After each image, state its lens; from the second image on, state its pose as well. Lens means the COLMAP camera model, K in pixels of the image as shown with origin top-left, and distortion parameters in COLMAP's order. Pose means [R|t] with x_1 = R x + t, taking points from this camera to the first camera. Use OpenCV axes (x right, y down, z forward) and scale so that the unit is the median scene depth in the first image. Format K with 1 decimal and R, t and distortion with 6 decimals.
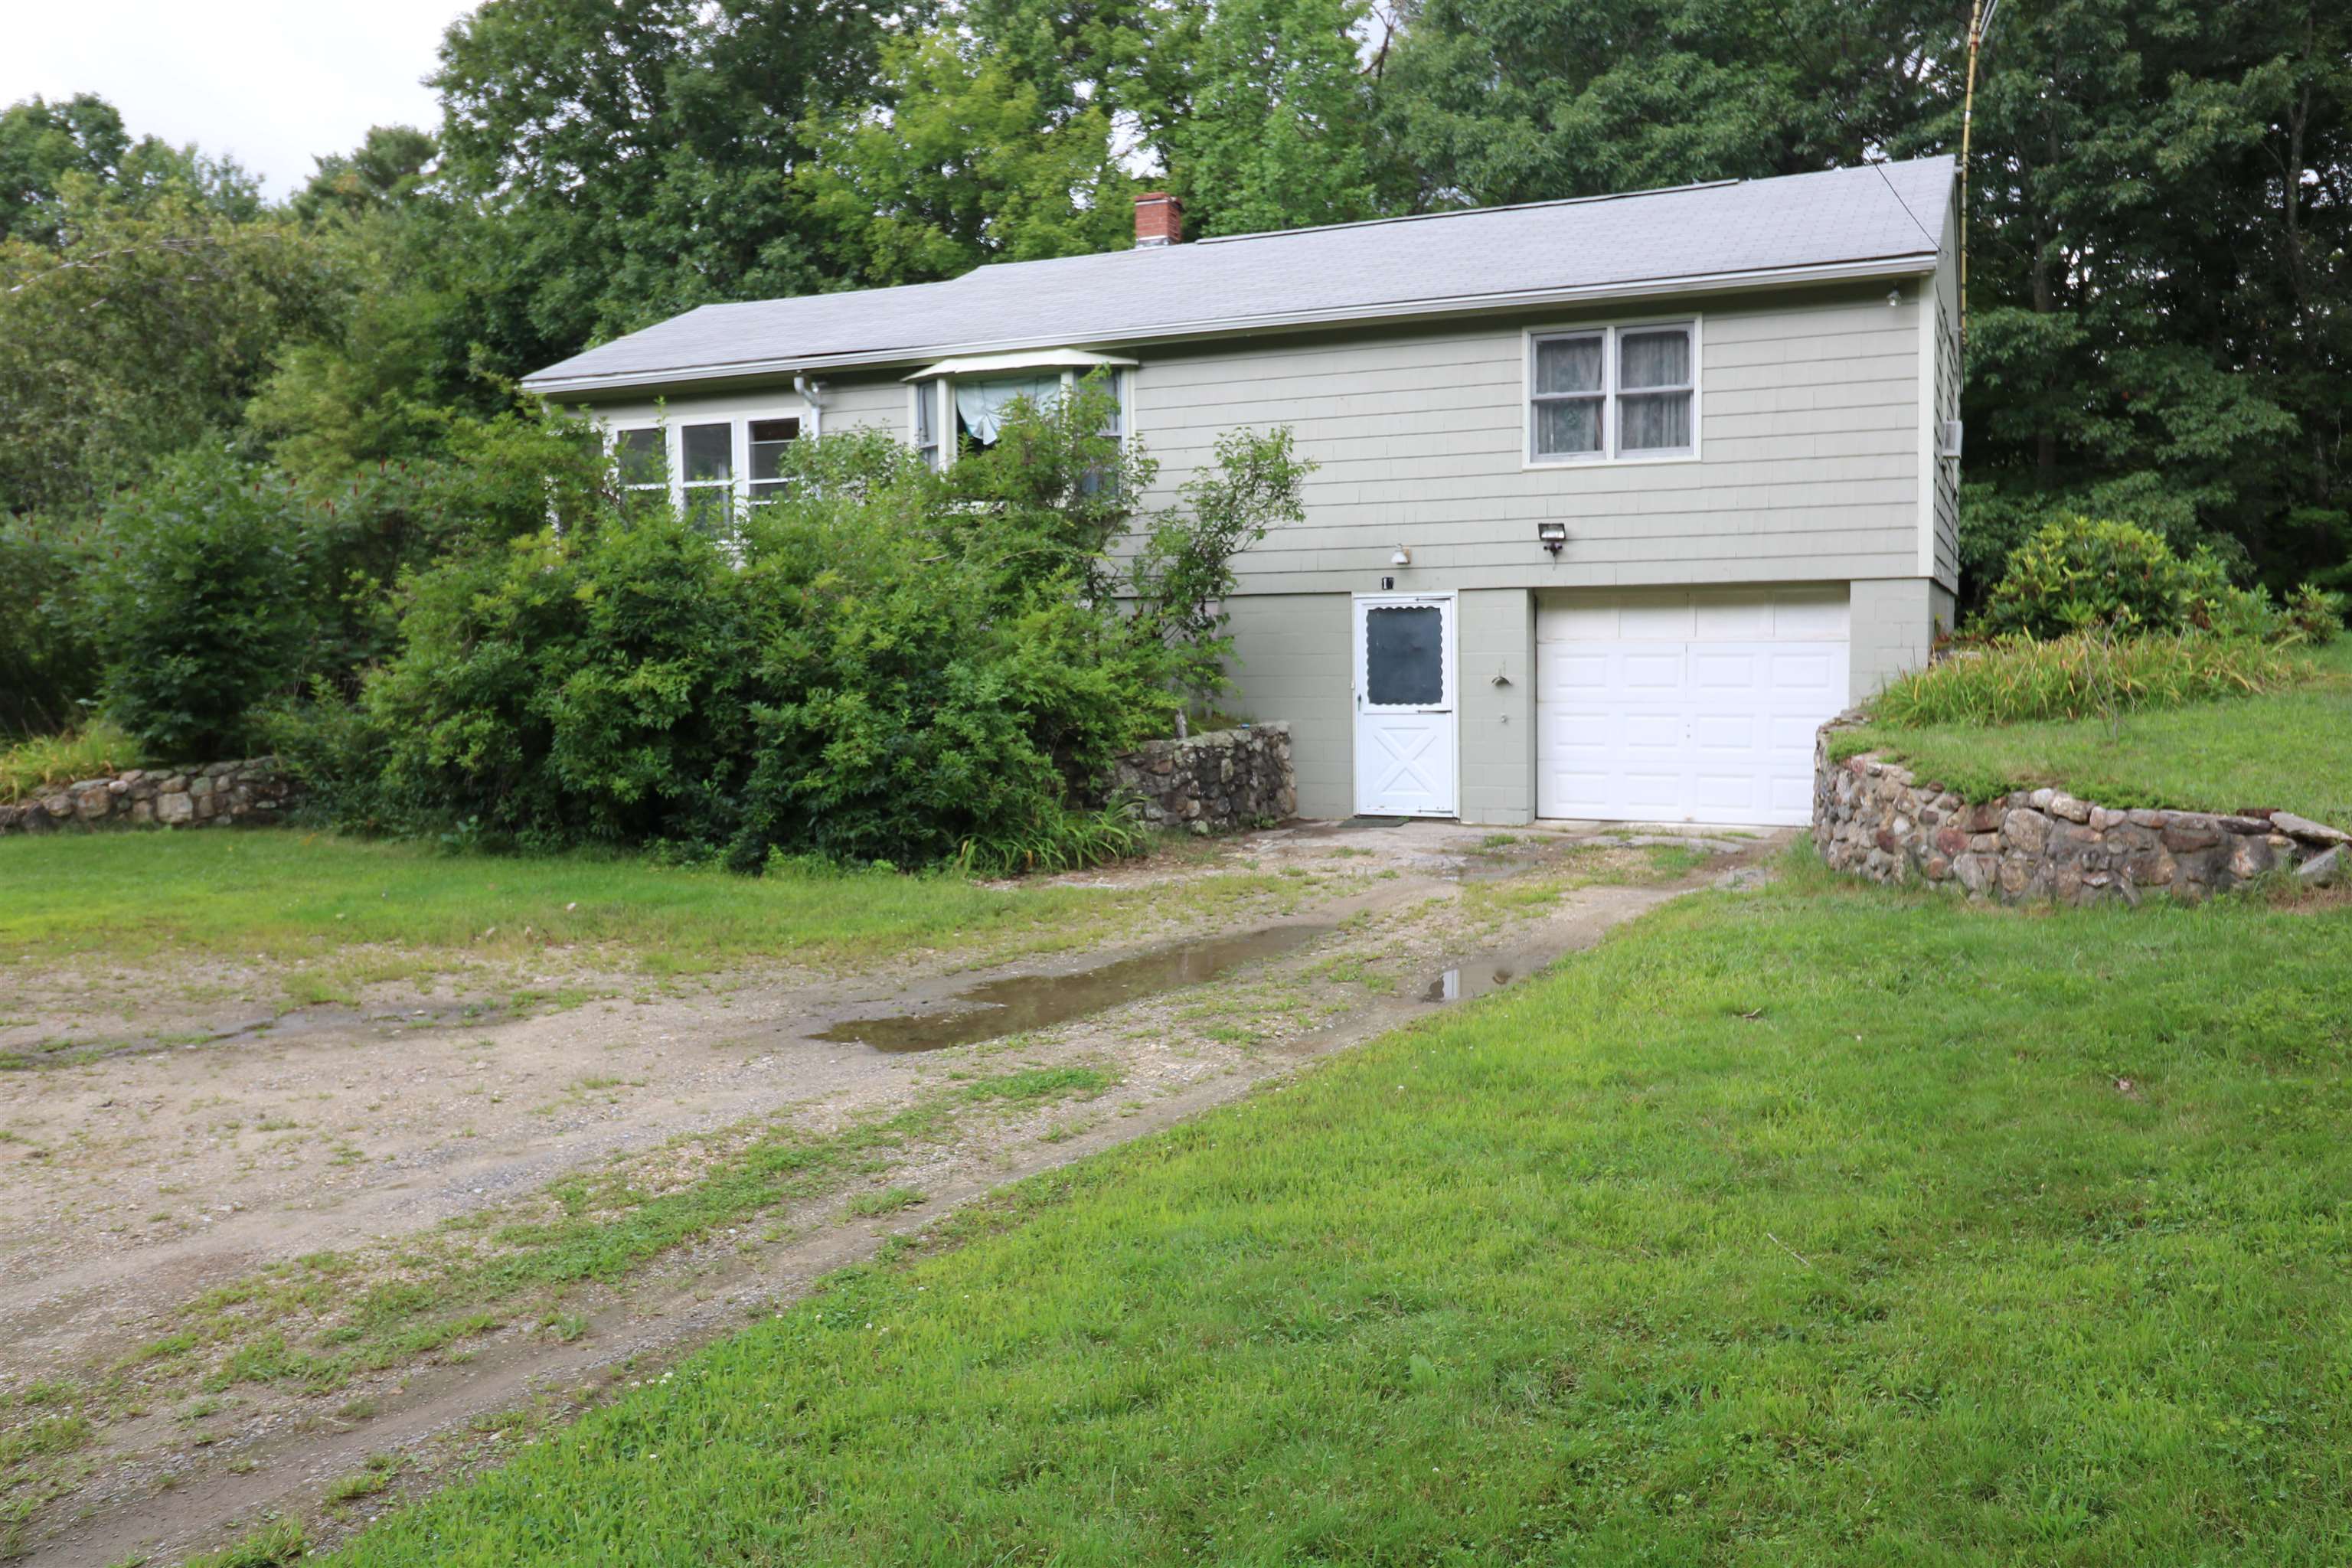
lens RADIAL K [[1911.2, 0, 1137.5], [0, 1911.2, 778.2], [0, 0, 1]] dist [0.015543, 0.009824]
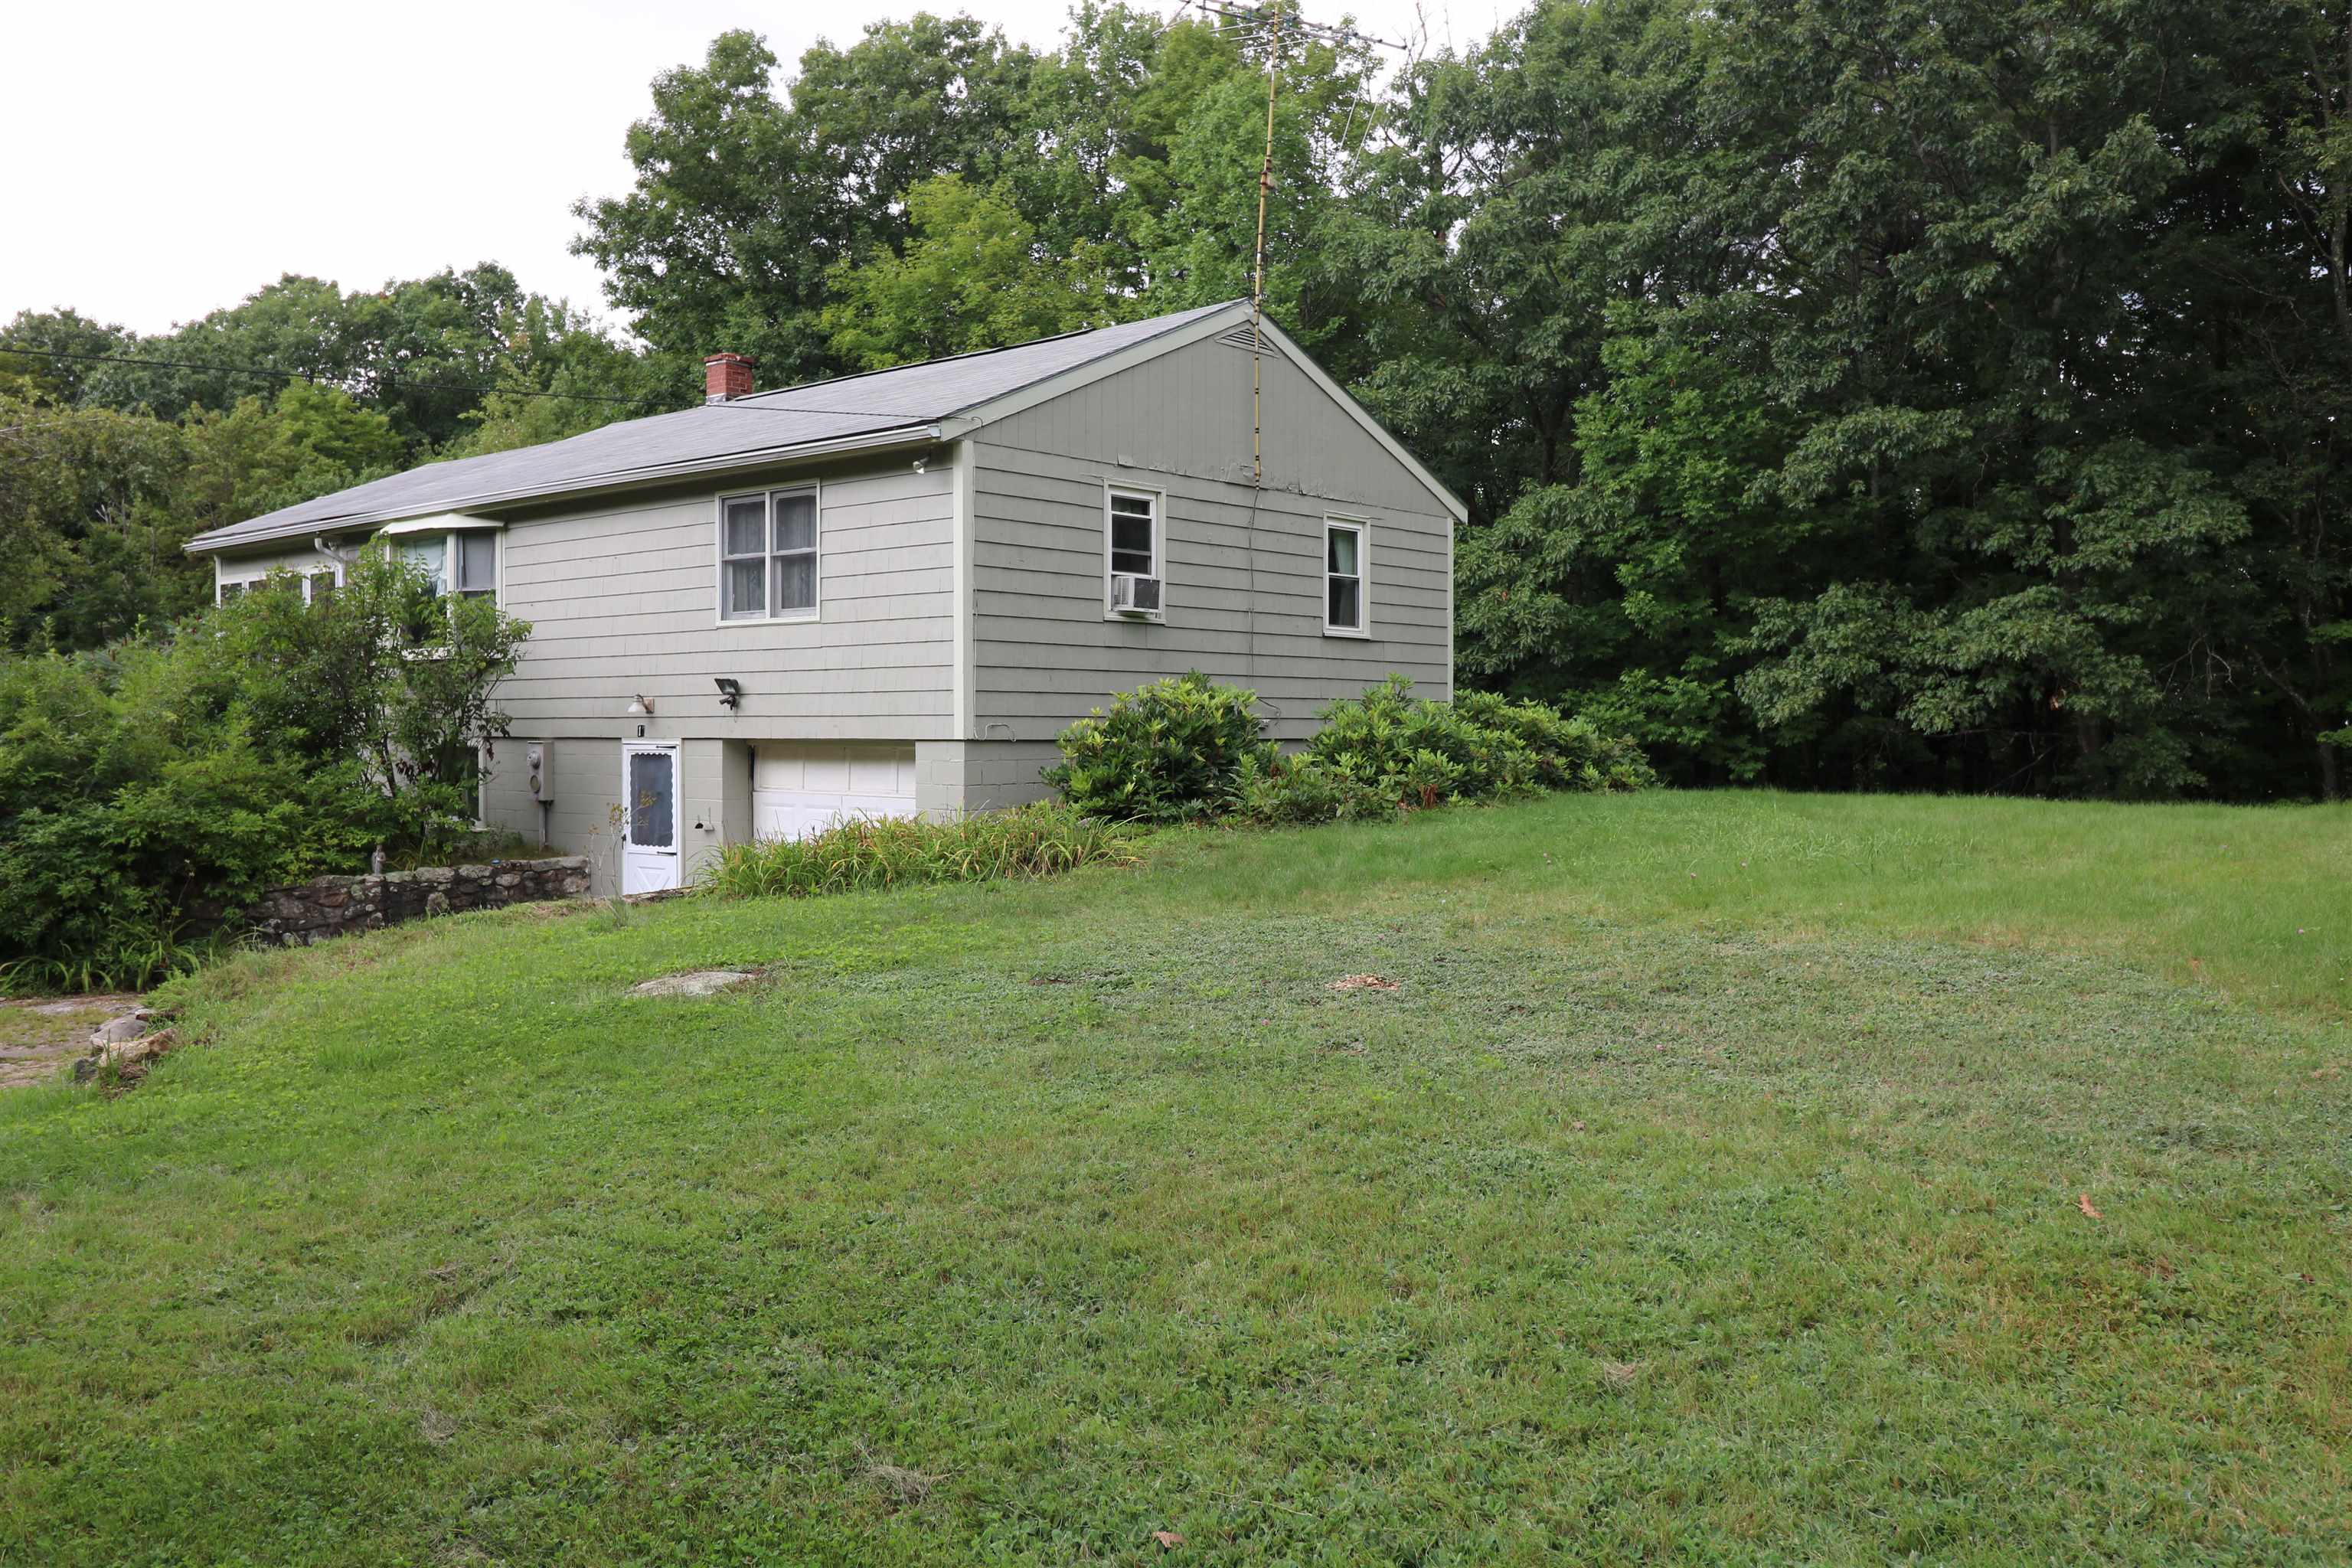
lens RADIAL K [[1911.2, 0, 1137.5], [0, 1911.2, 778.2], [0, 0, 1]] dist [0.015543, 0.009824]
pose [[0.954139, 0.020426, -0.298667, 0.664488], [-0.032524, 0.998837, -0.035590, -0.043714], [0.297592, 0.043672, 0.953694, 0.064208]]
